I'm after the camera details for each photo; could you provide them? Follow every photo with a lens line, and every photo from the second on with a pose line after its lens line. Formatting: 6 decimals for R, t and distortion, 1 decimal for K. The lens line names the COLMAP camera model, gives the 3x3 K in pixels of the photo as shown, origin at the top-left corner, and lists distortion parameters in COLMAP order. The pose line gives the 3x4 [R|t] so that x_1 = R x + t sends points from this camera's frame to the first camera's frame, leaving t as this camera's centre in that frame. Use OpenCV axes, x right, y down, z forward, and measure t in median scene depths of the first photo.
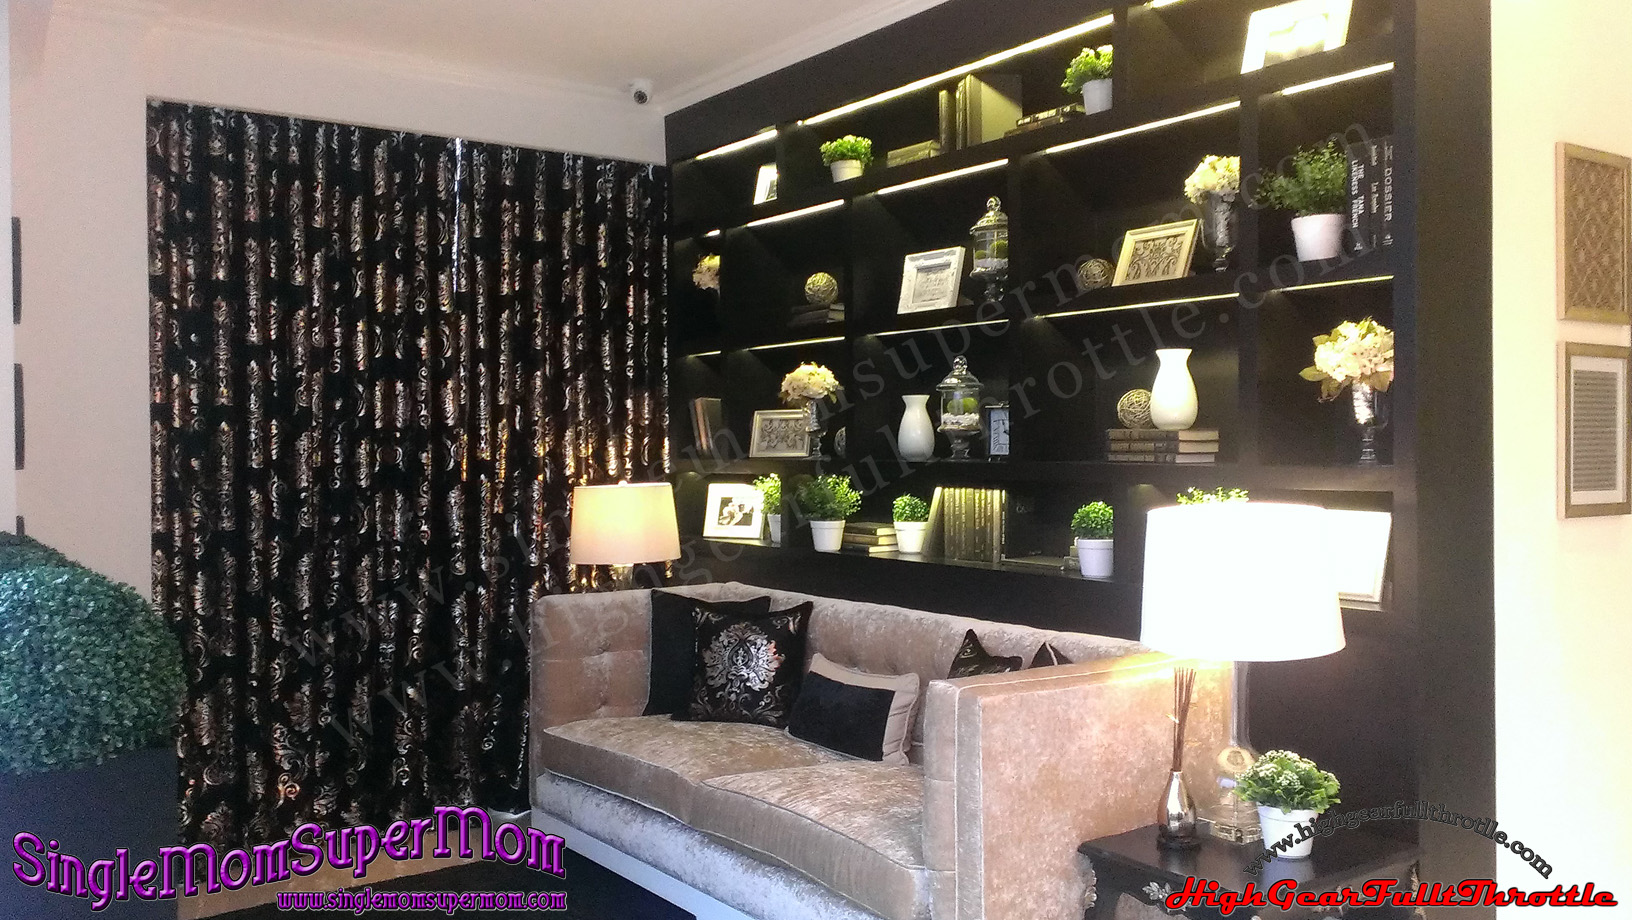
lens RADIAL K [[1371.1, 0, 816.0], [0, 1371.1, 460.0], [0, 0, 1]] dist [0.173047, -0.328433]
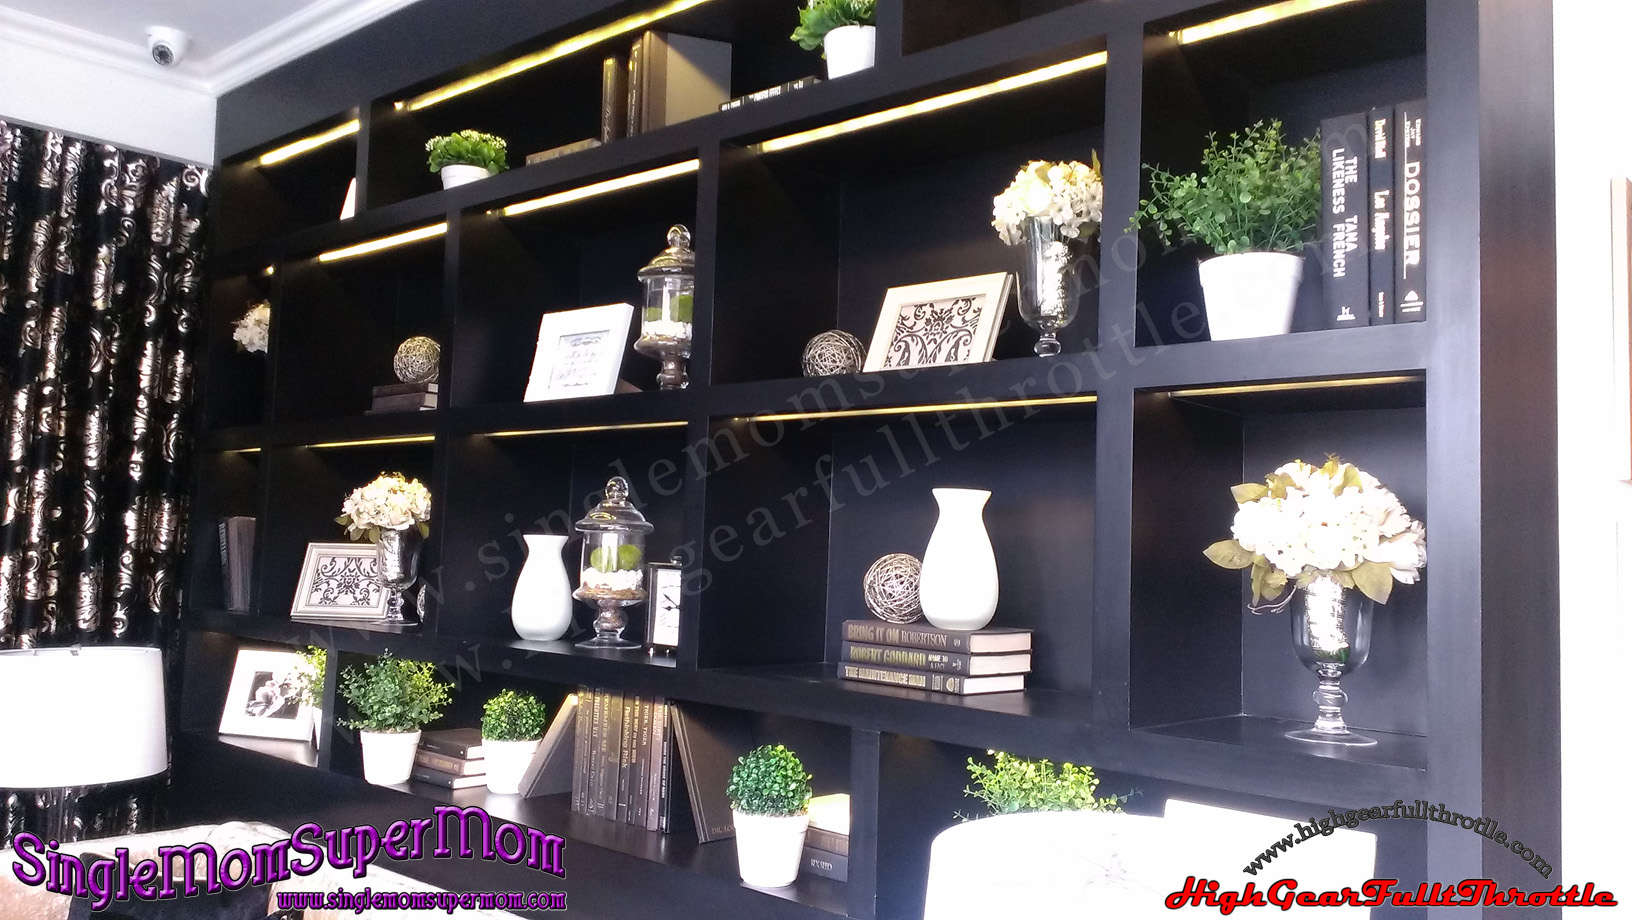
lens RADIAL K [[1323.3, 0, 816.0], [0, 1323.3, 460.0], [0, 0, 1]] dist [0.151486, -0.226459]
pose [[0.979363, 0.060924, 0.192709, 0.071092], [-0.044364, 0.995033, -0.089114, -0.031317], [-0.197181, 0.078725, 0.977201, 0.367557]]
